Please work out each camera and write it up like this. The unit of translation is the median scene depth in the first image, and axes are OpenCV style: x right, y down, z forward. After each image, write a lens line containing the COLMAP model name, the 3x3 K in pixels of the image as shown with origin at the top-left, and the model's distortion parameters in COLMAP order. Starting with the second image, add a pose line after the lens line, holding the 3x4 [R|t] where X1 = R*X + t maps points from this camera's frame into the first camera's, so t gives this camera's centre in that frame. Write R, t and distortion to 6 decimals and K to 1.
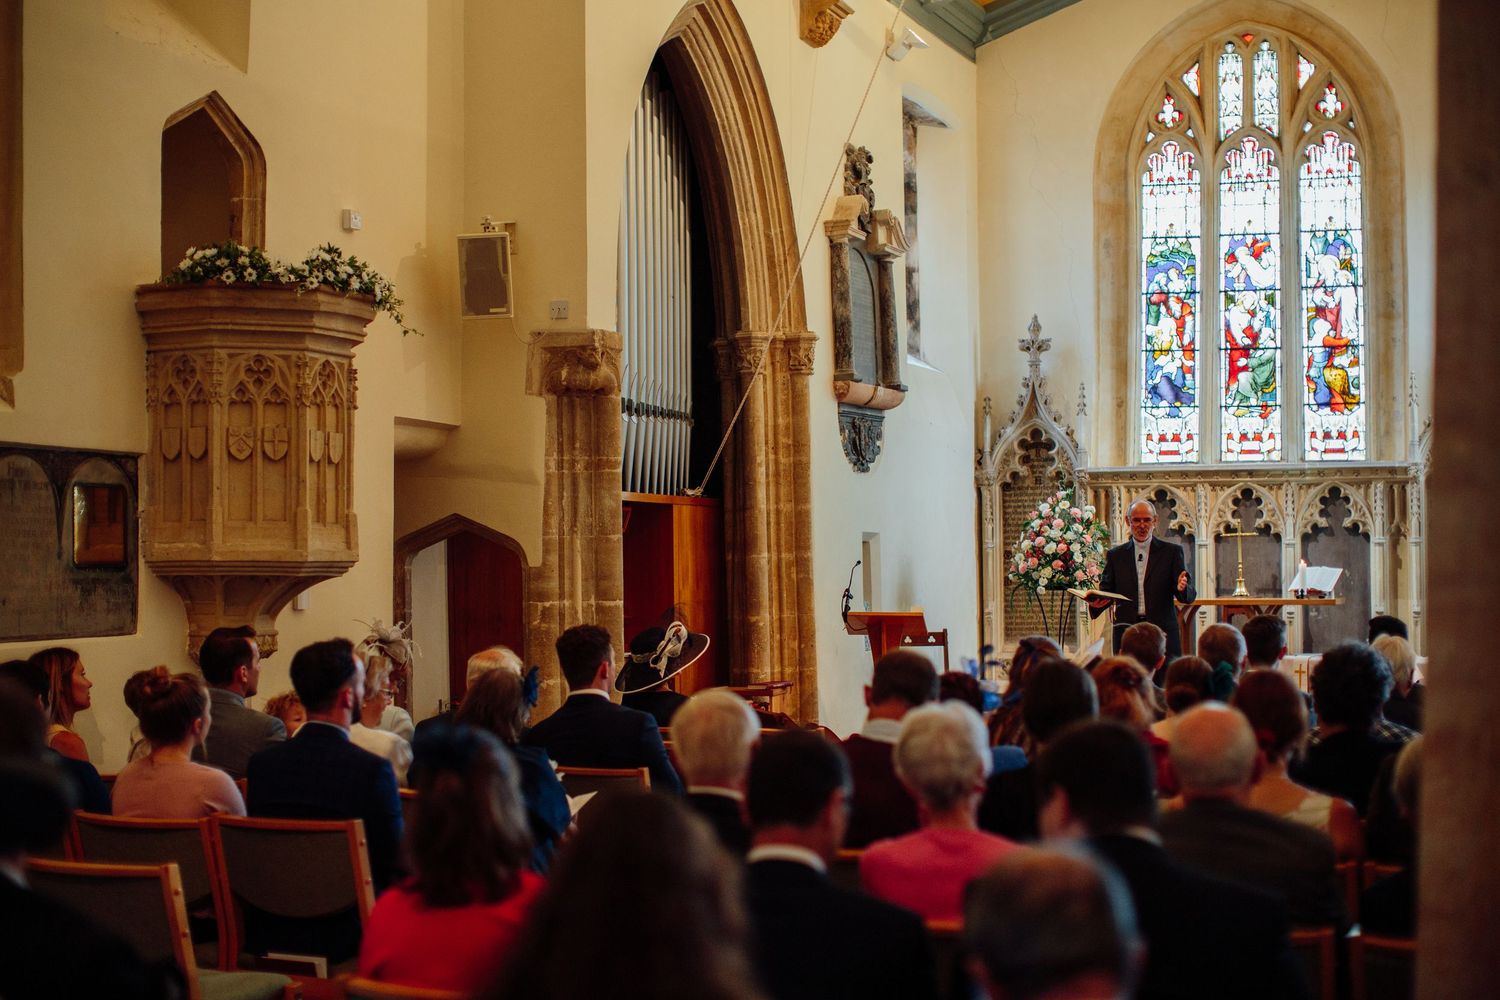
lens RADIAL K [[2267.8, 0, 750.0], [0, 2267.8, 500.0], [0, 0, 1]] dist [-0.137230, 0.016216]
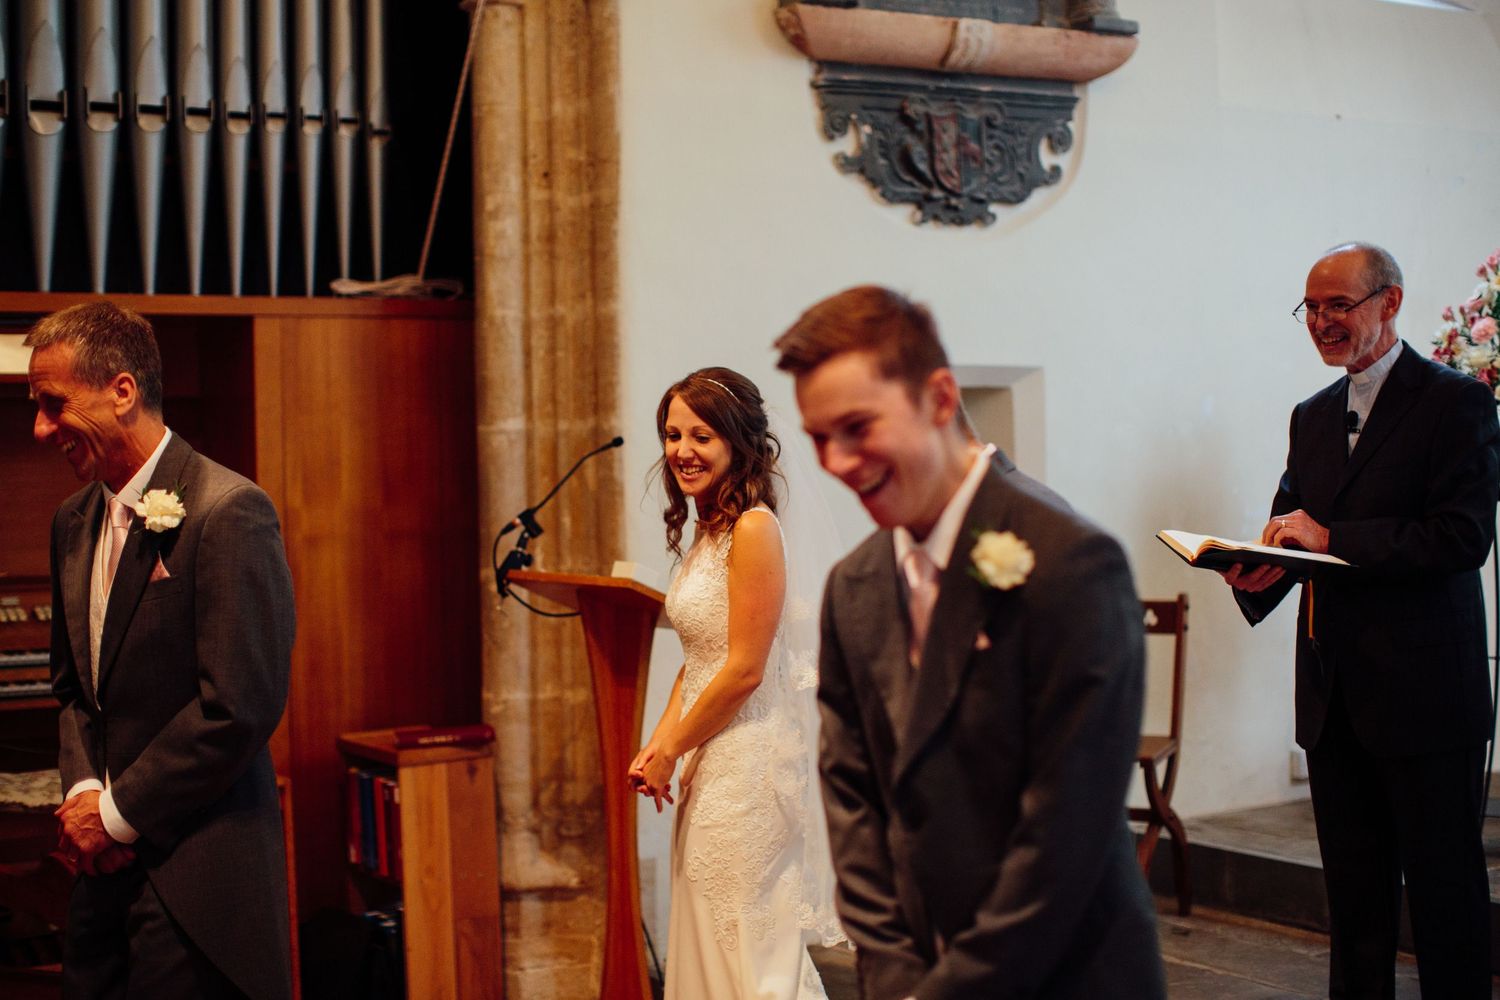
lens RADIAL K [[2267.8, 0, 750.0], [0, 2267.8, 500.0], [0, 0, 1]] dist [-0.137230, 0.016216]
pose [[0.794244, 0.010467, -0.607509, 0.264219], [0.028794, 0.998080, 0.054840, 0.014202], [0.606916, -0.061049, 0.792417, 0.601812]]
